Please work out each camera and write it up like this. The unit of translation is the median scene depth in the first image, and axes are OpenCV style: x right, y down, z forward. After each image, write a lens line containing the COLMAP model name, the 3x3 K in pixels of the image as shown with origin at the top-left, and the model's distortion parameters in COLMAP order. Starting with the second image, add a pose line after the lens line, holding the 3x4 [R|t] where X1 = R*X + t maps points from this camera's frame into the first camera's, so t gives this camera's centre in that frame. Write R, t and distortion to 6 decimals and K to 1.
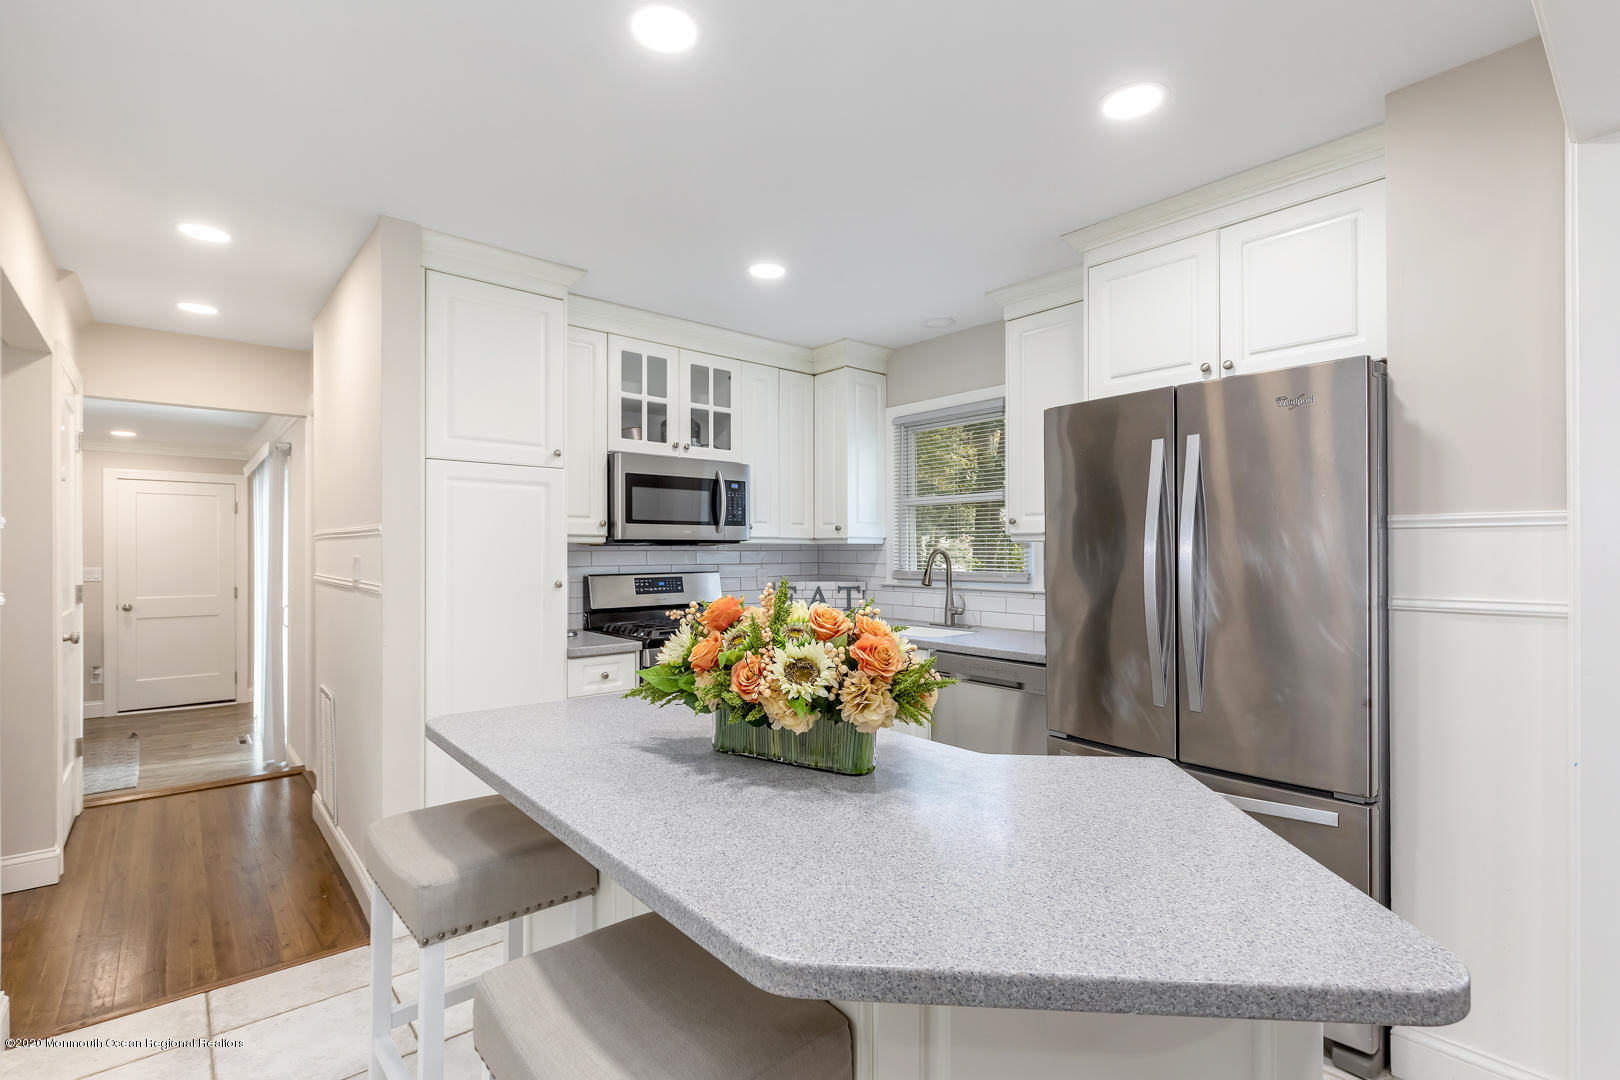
lens RADIAL K [[738.8, 0, 802.4], [0, 738.8, 551.5], [0, 0, 1]] dist [0.002202, -0.000797]
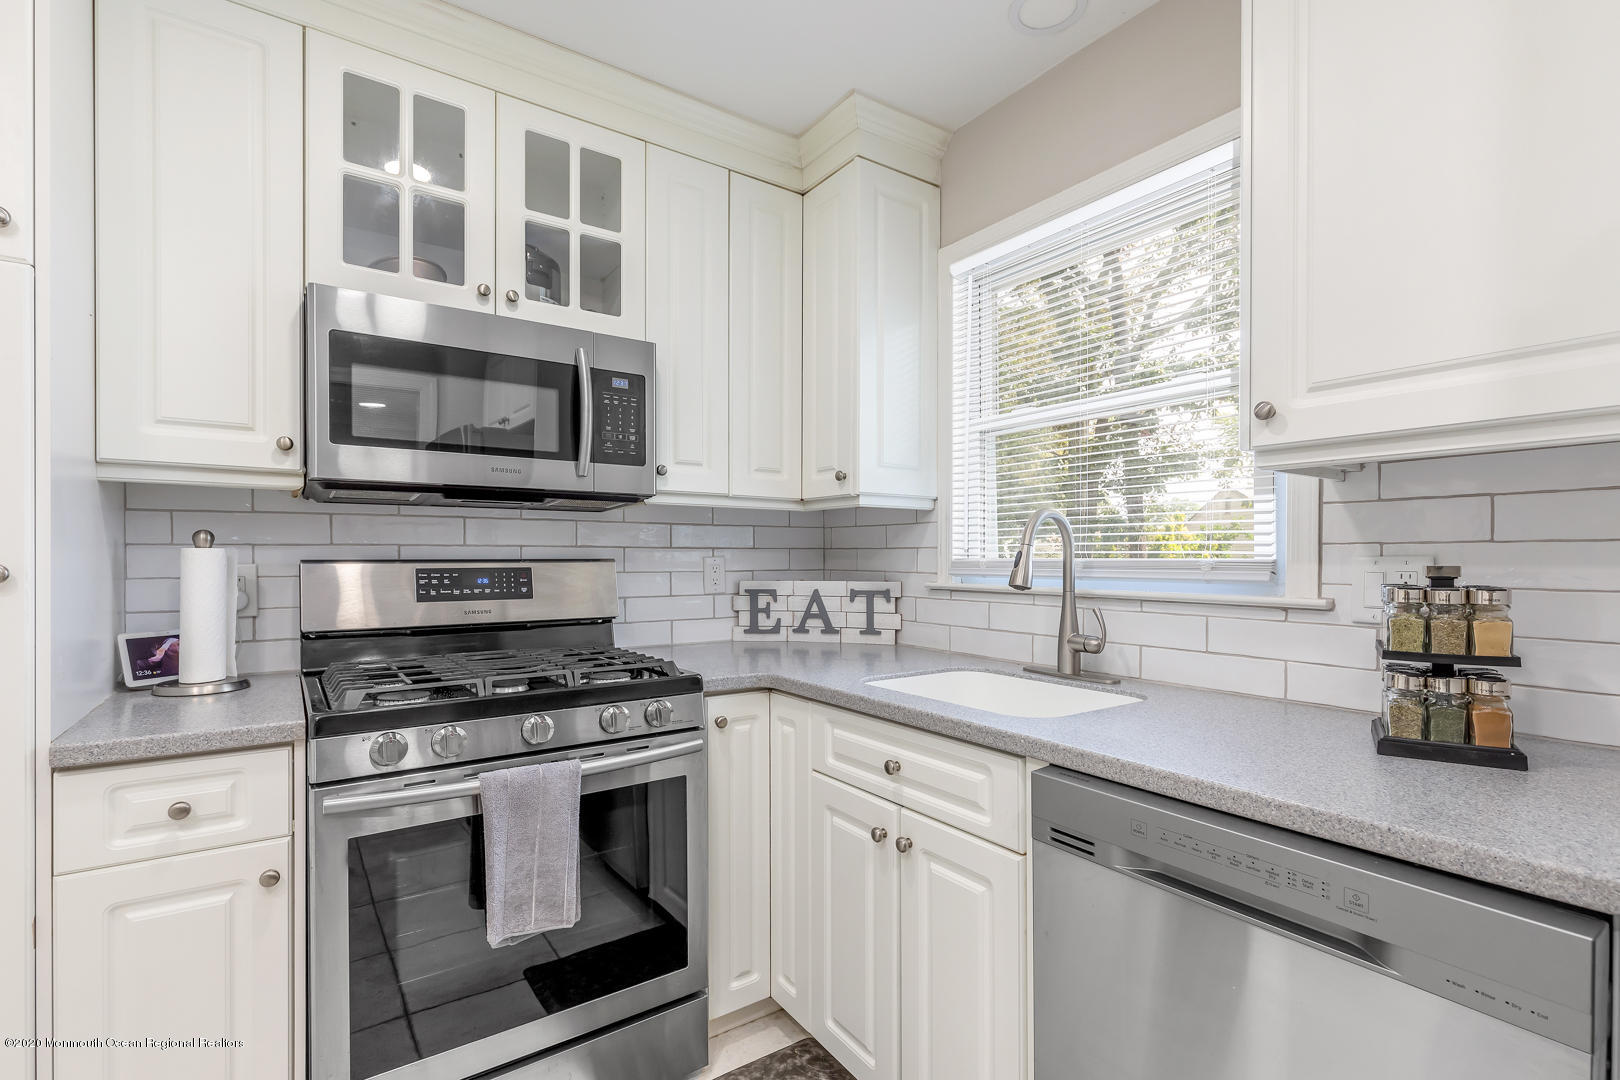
lens RADIAL K [[738.8, 0, 793.6], [0, 738.8, 565.5], [0, 0, 1]] dist [0.002202, -0.000797]
pose [[0.993623, 0.004464, -0.112661, 0.080325], [-0.003282, 0.999938, 0.010677, 0.027453], [0.112702, -0.010239, 0.993576, 0.529807]]
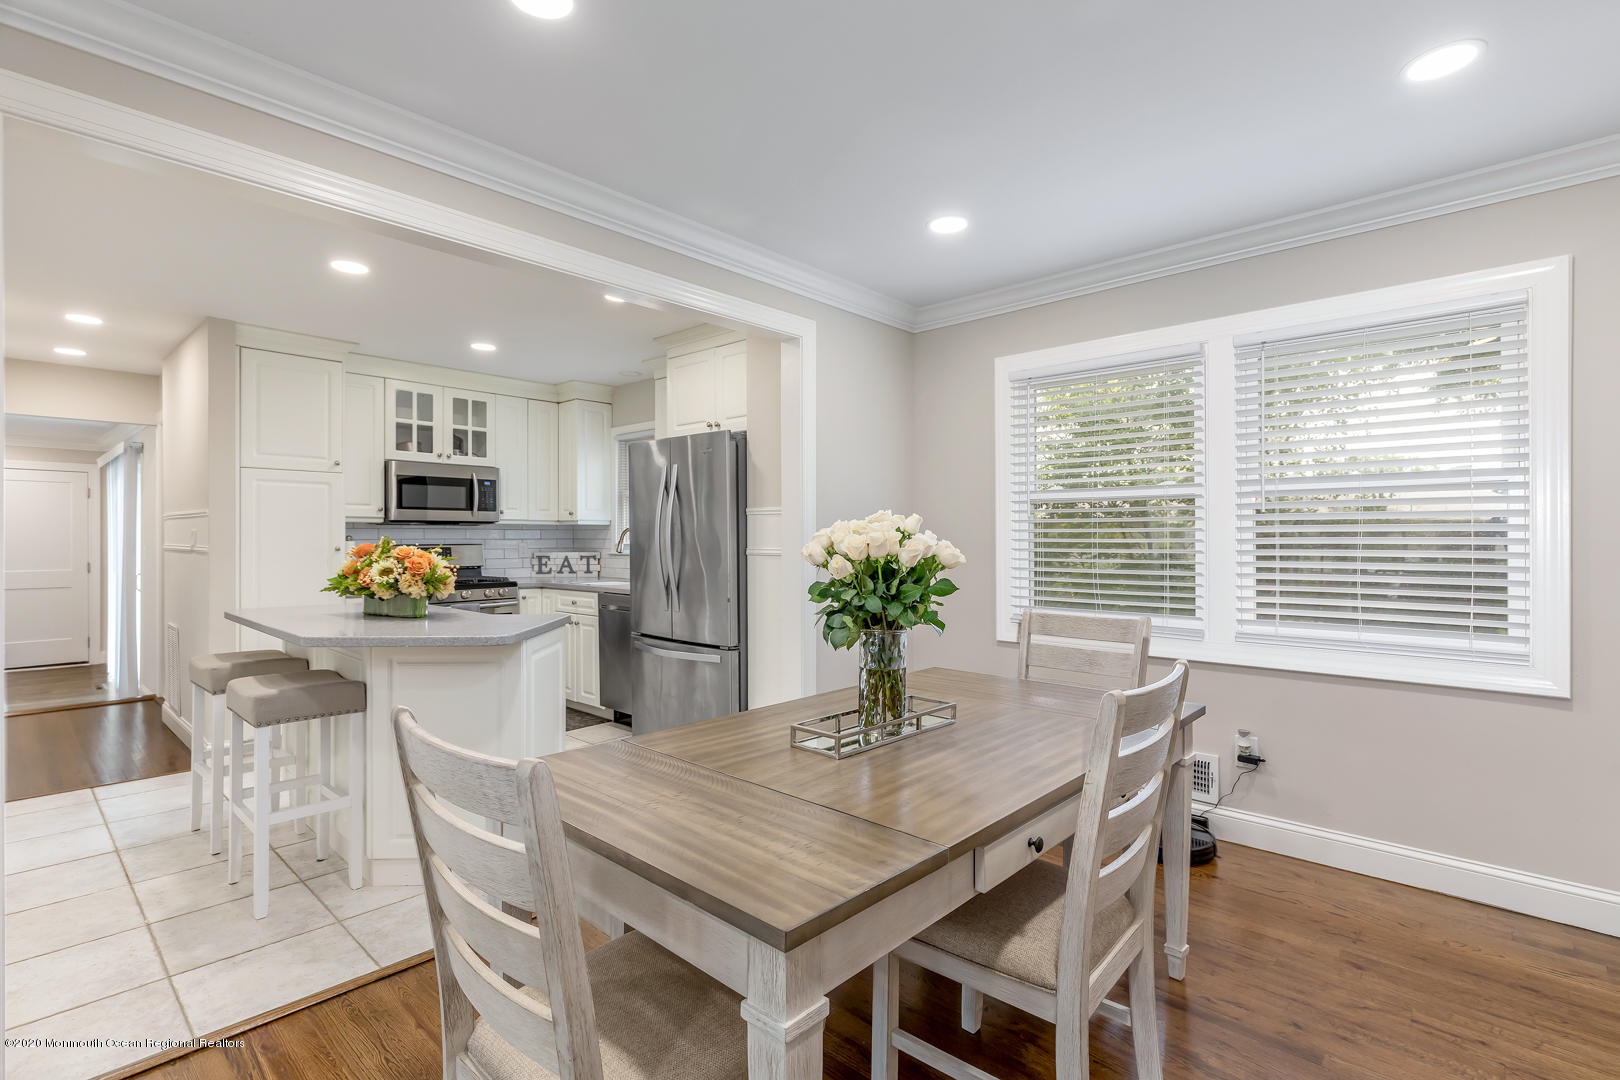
lens RADIAL K [[738.8, 0, 798.7], [0, 738.8, 539.4], [0, 0, 1]] dist [0.002202, -0.000797]
pose [[0.992339, 0.001097, 0.123536, 0.333730], [-0.001363, 0.999997, 0.002066, 0.015884], [-0.123534, -0.002219, 0.992338, -0.497274]]
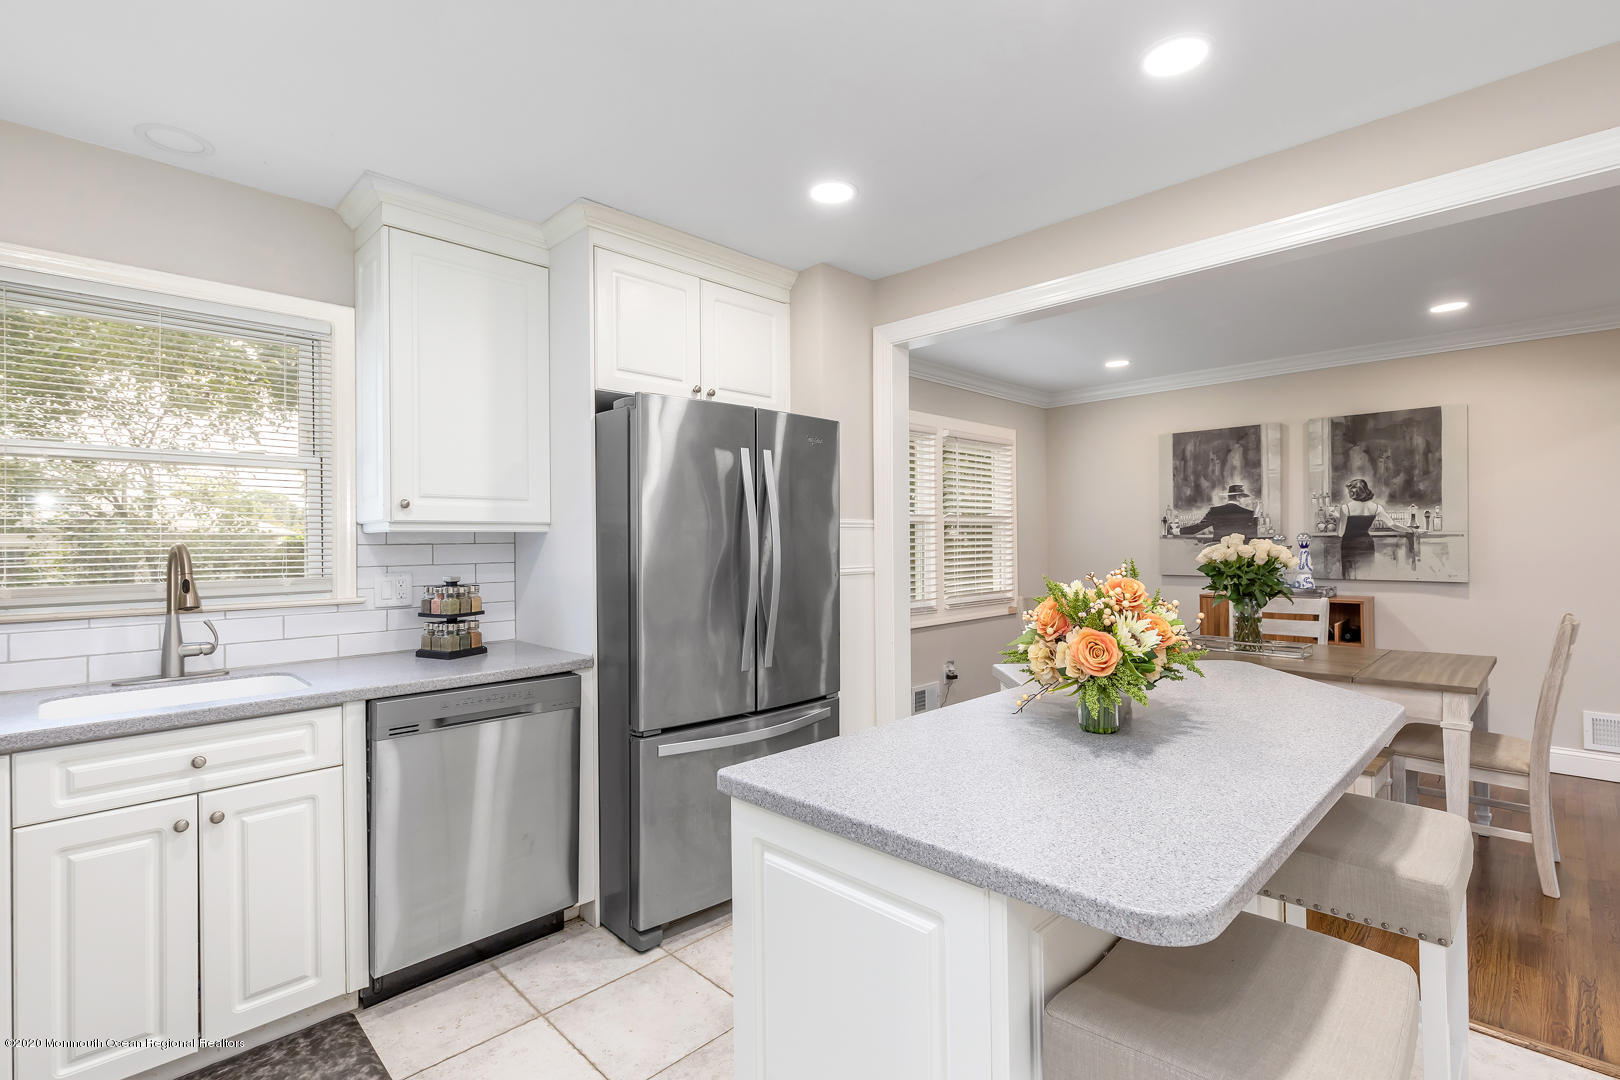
lens RADIAL K [[738.8, 0, 819.4], [0, 738.8, 540.4], [0, 0, 1]] dist [0.002202, -0.000797]
pose [[-0.078204, 0.003815, 0.996930, -0.415630], [0.011317, 0.999932, -0.002939, 0.001766], [-0.996873, 0.011053, -0.078241, 0.561480]]
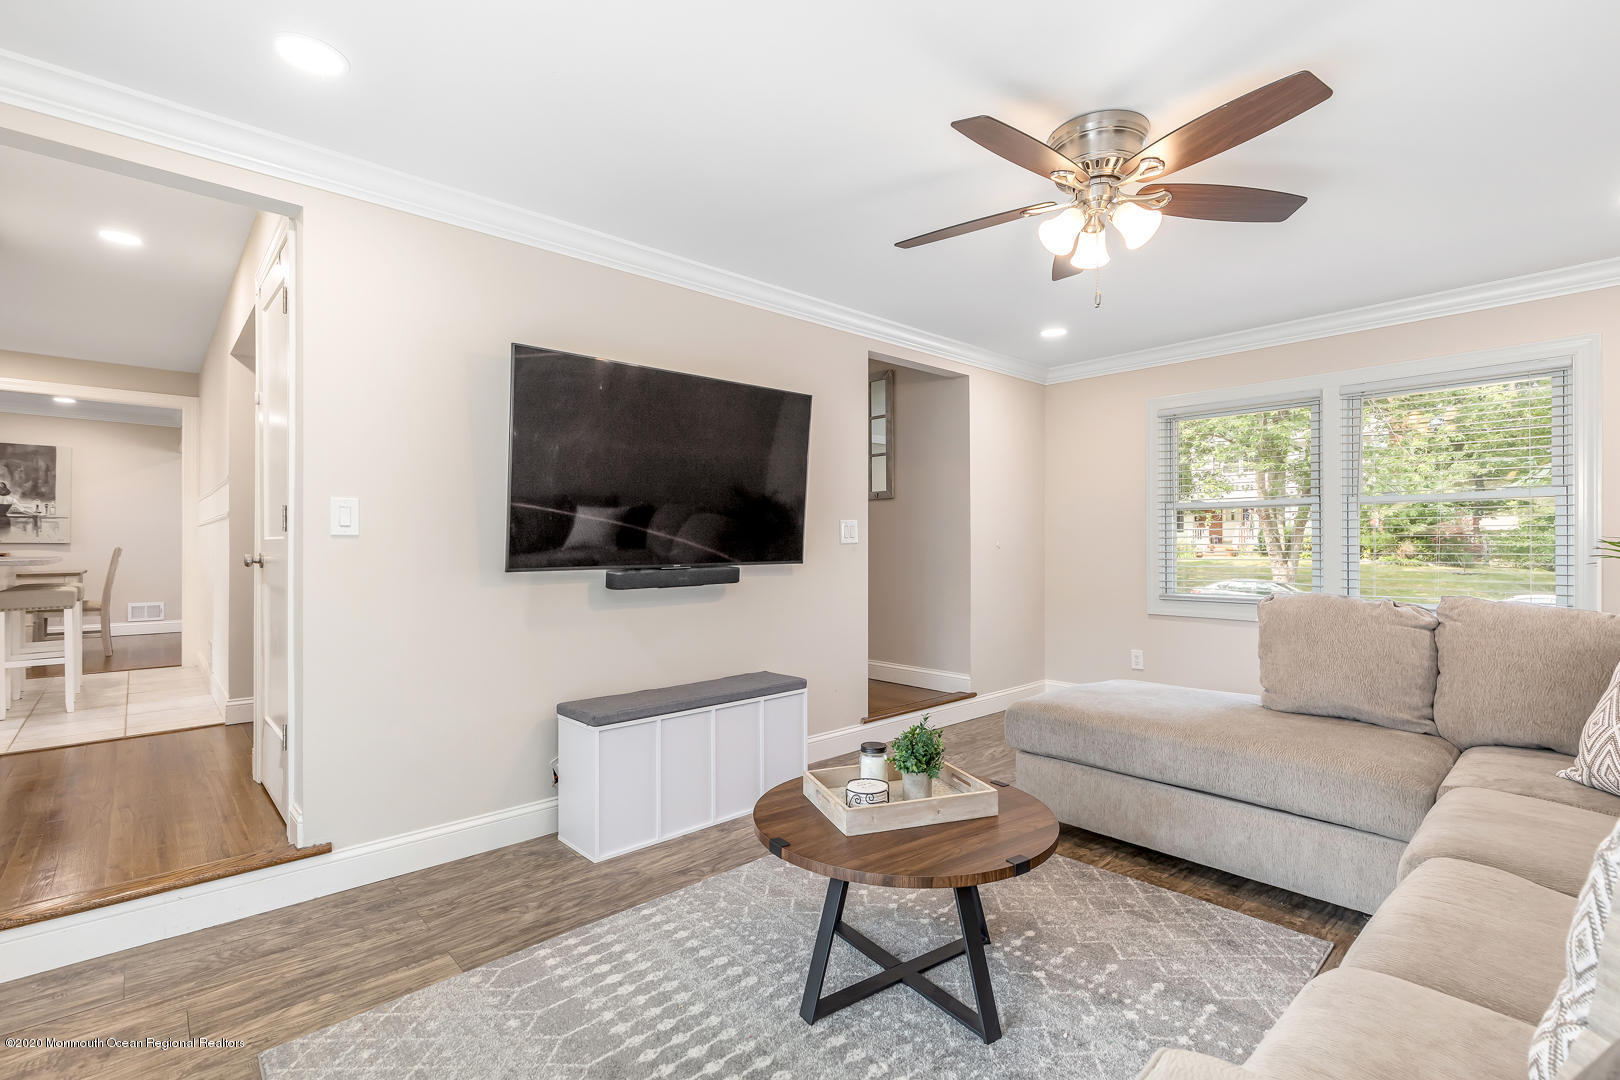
lens RADIAL K [[738.8, 0, 816.9], [0, 738.8, 540.4], [0, 0, 1]] dist [0.002202, -0.000797]
pose [[-0.999336, -0.000804, -0.036427, -1.399284], [-0.000679, 0.999994, -0.003468, 0.070519], [0.036429, -0.003441, -0.999330, 1.651053]]
